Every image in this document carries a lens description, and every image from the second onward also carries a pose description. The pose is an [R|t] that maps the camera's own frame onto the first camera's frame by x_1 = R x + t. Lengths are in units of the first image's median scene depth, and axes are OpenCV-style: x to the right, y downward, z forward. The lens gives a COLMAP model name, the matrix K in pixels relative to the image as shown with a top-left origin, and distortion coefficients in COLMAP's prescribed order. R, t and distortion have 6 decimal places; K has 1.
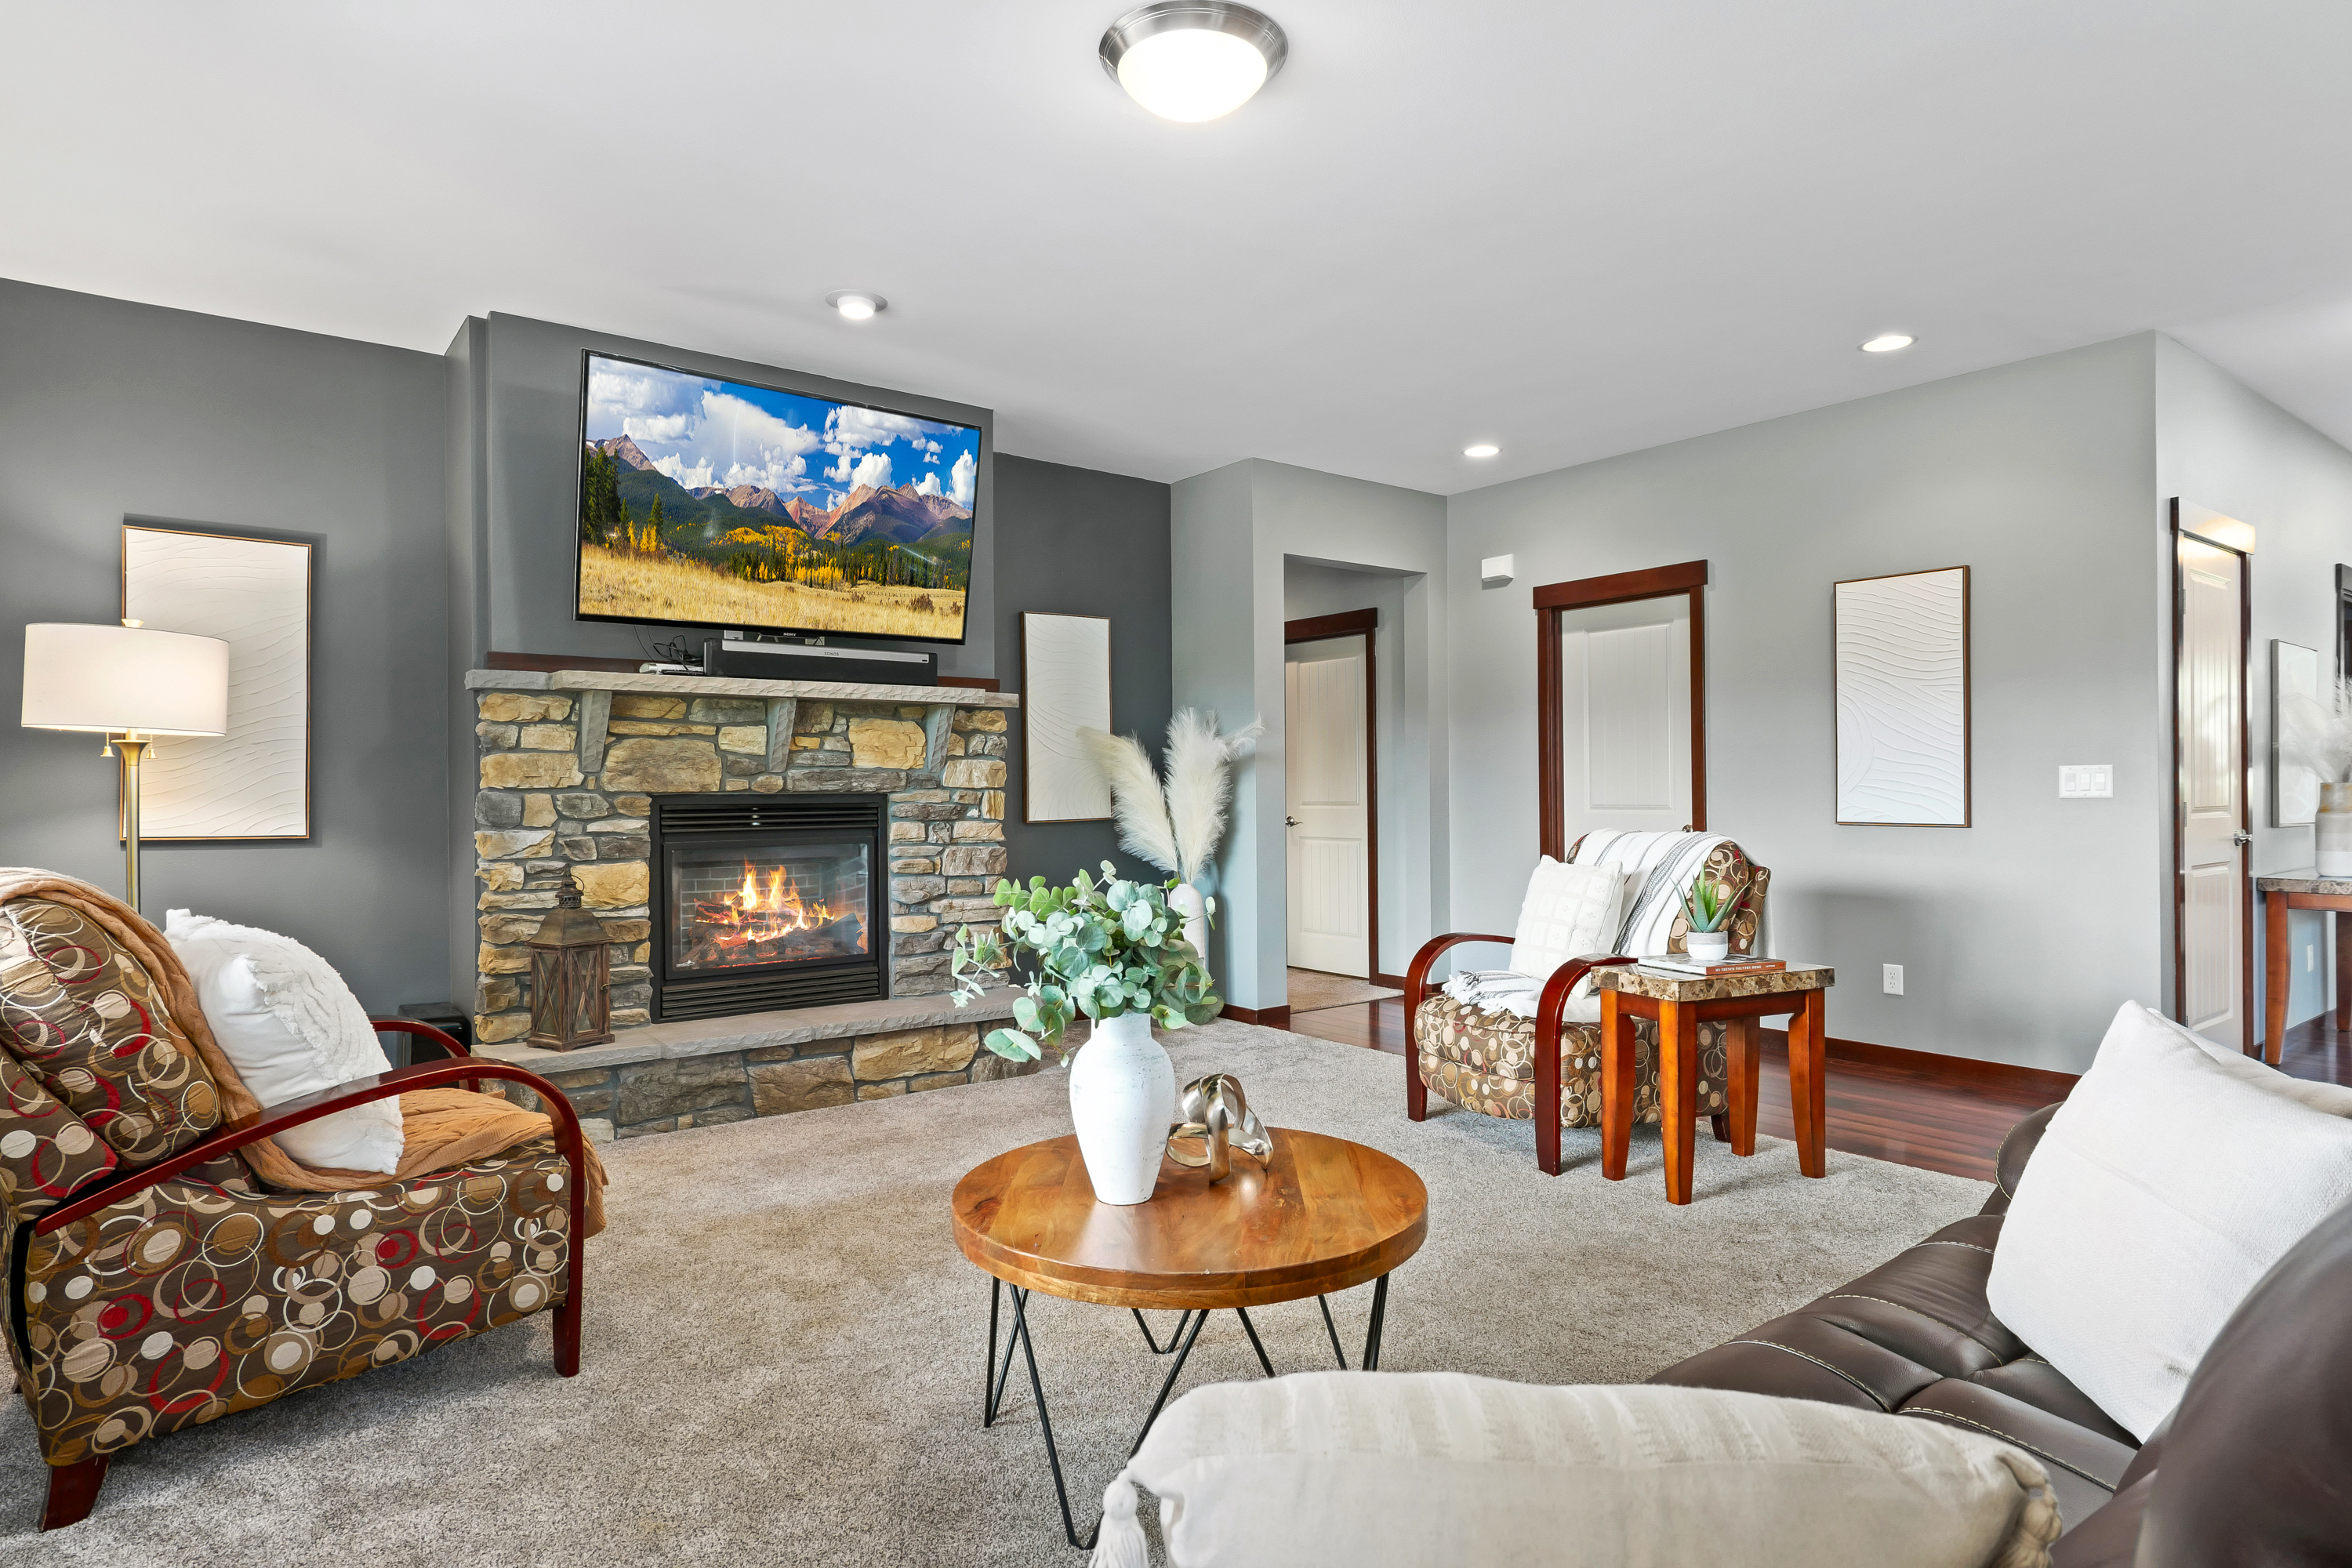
lens RADIAL K [[1293.6, 0, 1198.1], [0, 1293.6, 791.1], [0, 0, 1]] dist [-0.004597, 0.000385]
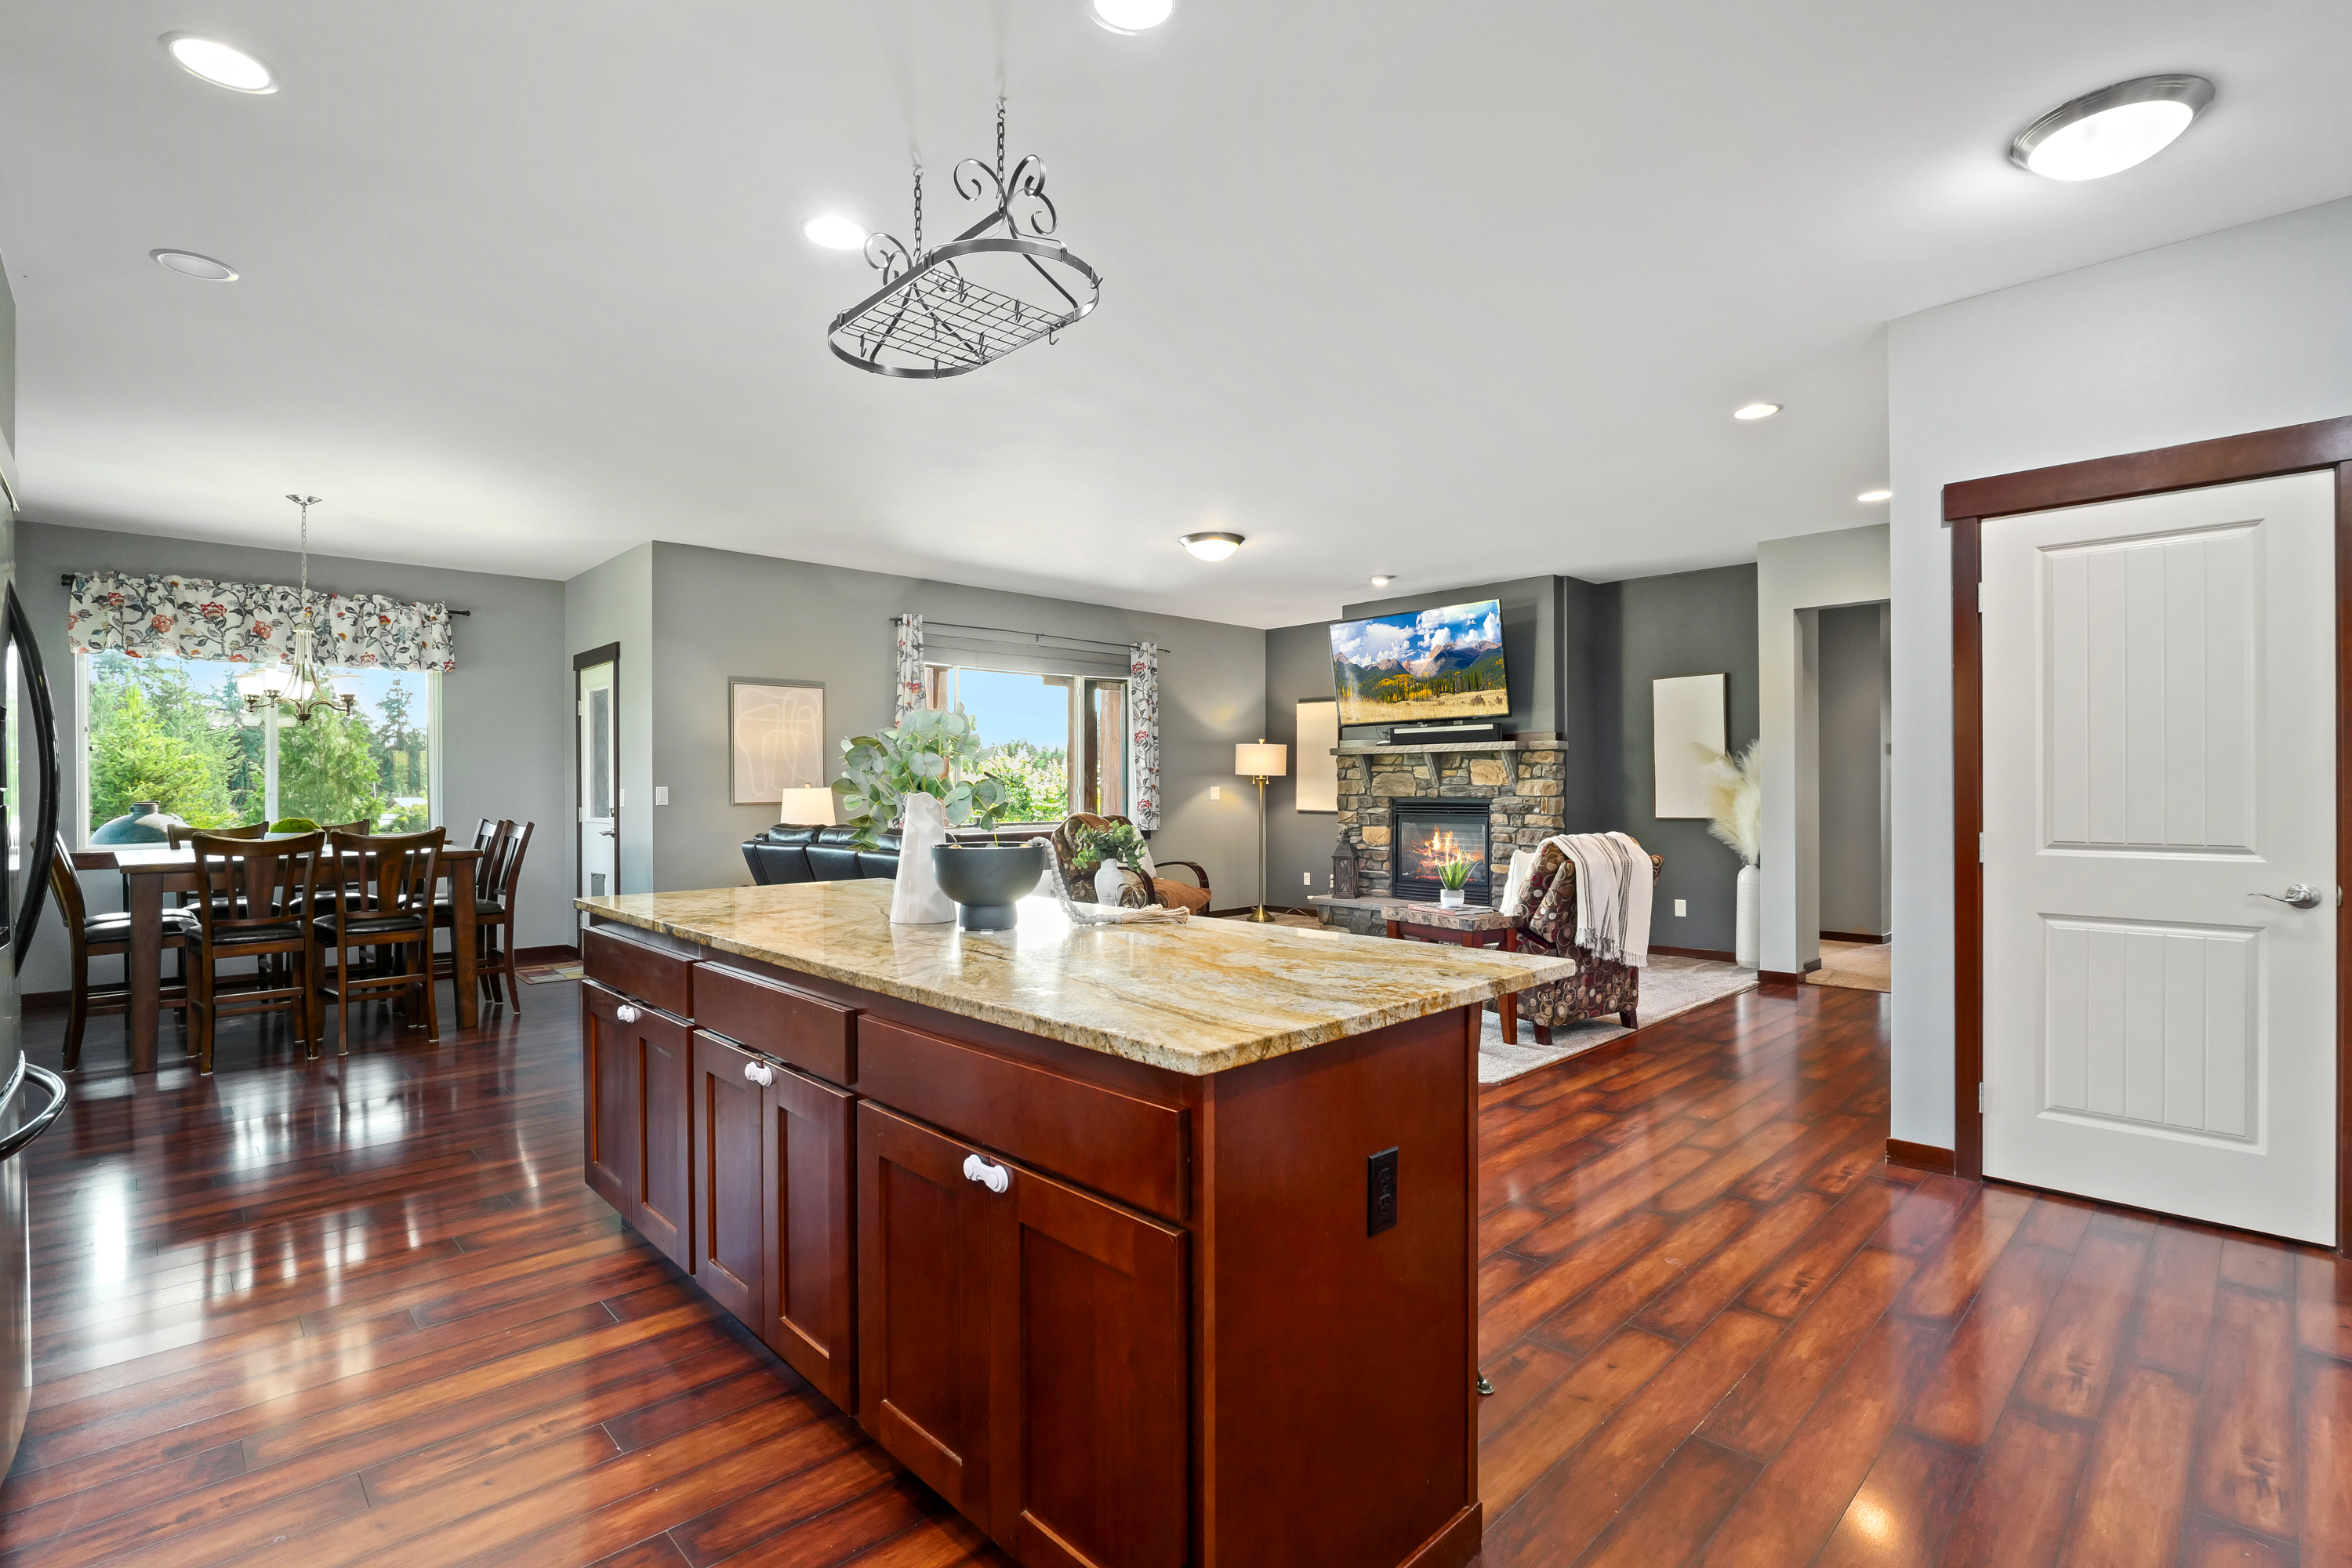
lens RADIAL K [[1105.2, 0, 1190.1], [0, 1105.2, 775.9], [0, 0, 1]] dist [0.000404, -0.000025]
pose [[0.120780, -0.004665, -0.992668, 1.399774], [0.000445, 0.999989, -0.004645, -0.025206], [0.992679, 0.000120, 0.120781, 0.390916]]
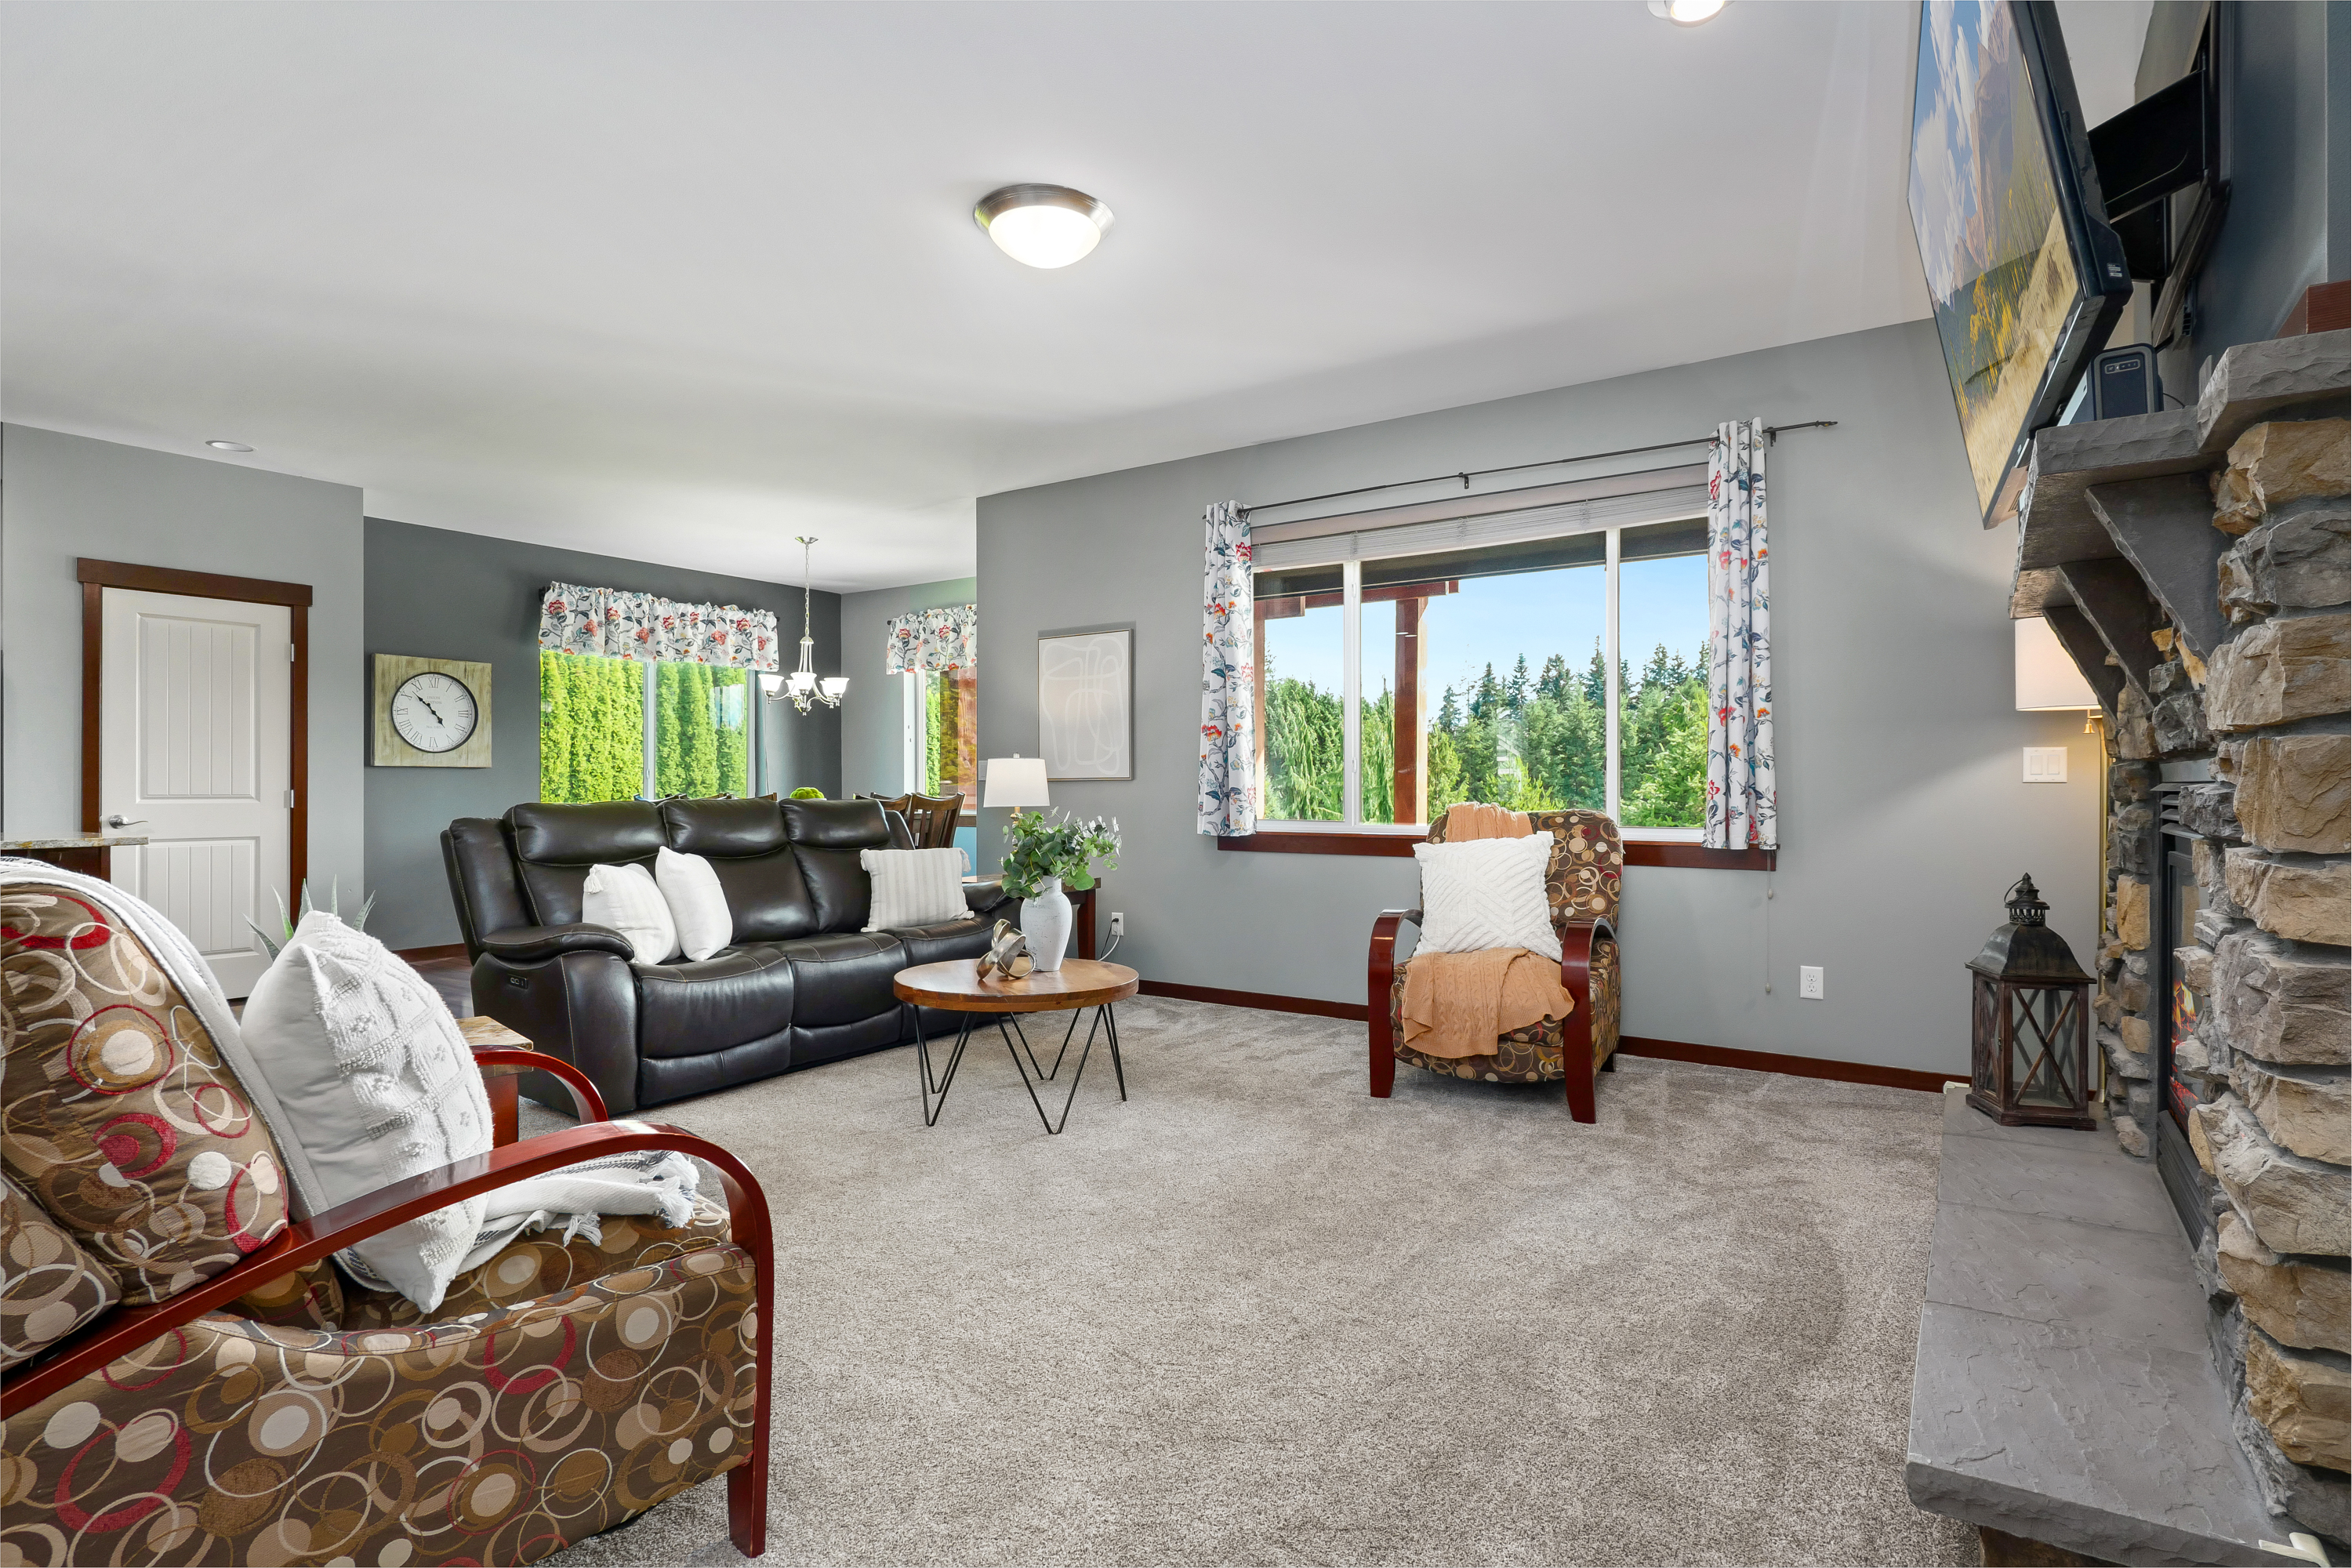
lens RADIAL K [[1225.5, 0, 1184.0], [0, 1225.5, 791.0], [0, 0, 1]] dist [0.004370, 0.000586]
pose [[-0.949208, 0.006929, -0.314574, 0.147151], [0.005450, 0.999970, 0.005581, 0.010728], [0.314603, 0.003583, -0.949216, 1.351973]]
